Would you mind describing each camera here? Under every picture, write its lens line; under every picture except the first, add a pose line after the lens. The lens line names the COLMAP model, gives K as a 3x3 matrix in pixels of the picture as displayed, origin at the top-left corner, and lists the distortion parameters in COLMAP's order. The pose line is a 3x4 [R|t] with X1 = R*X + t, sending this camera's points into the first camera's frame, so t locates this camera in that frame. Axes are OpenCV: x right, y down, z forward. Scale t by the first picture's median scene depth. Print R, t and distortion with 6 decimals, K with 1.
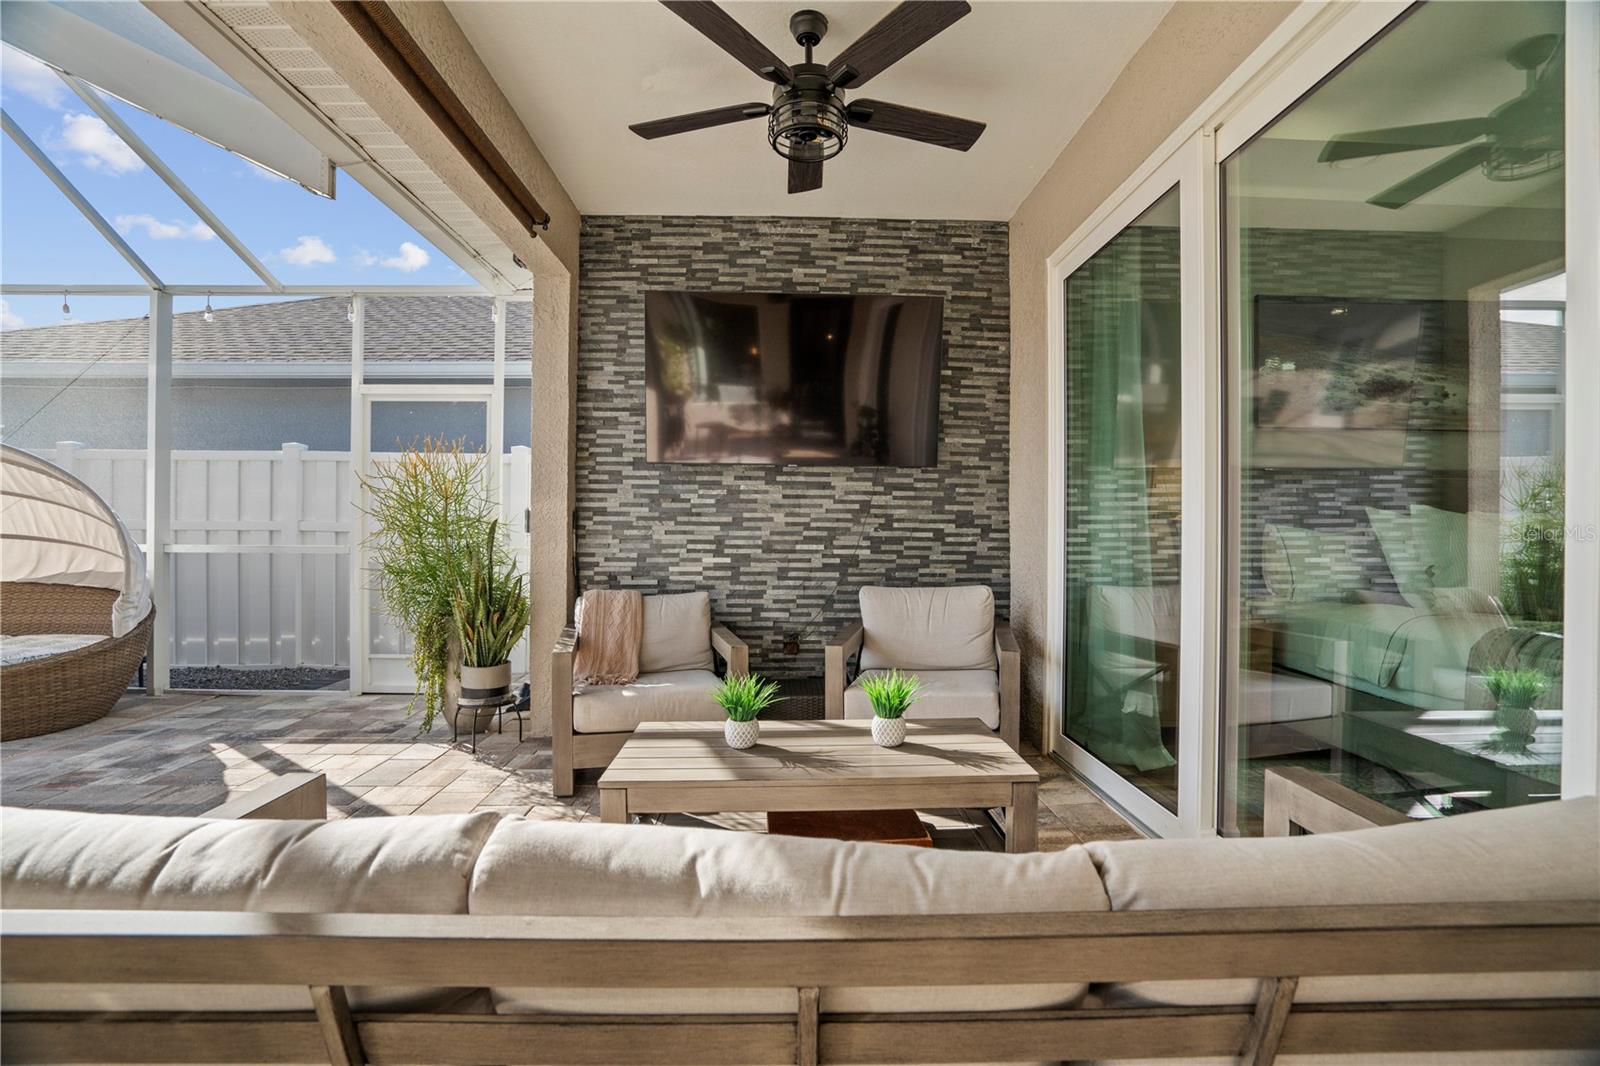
lens RADIAL K [[733.1, 0, 799.0], [0, 733.1, 524.9], [0, 0, 1]] dist [-0.012549, 0.002550]
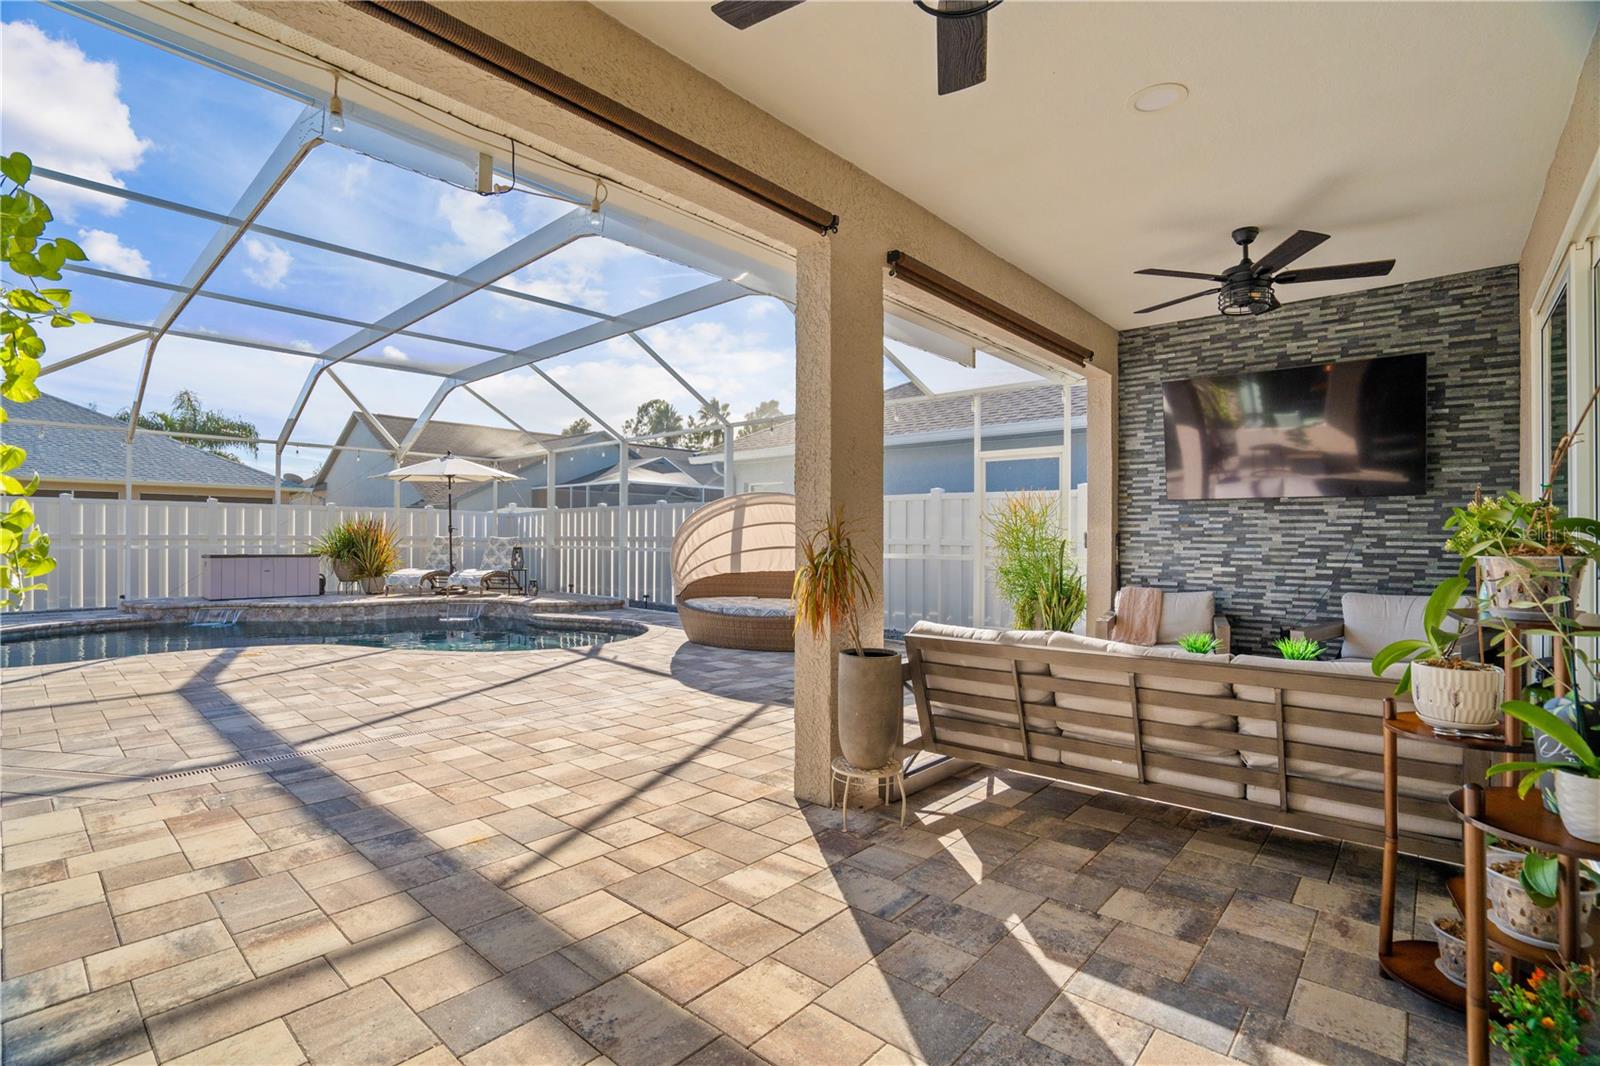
lens RADIAL K [[733.1, 0, 800.9], [0, 733.1, 532.2], [0, 0, 1]] dist [-0.012549, 0.002550]
pose [[0.724547, -0.010819, -0.689141, 0.252702], [0.006860, 0.999940, -0.008485, -0.014580], [0.689192, 0.001421, 0.724578, -0.516085]]
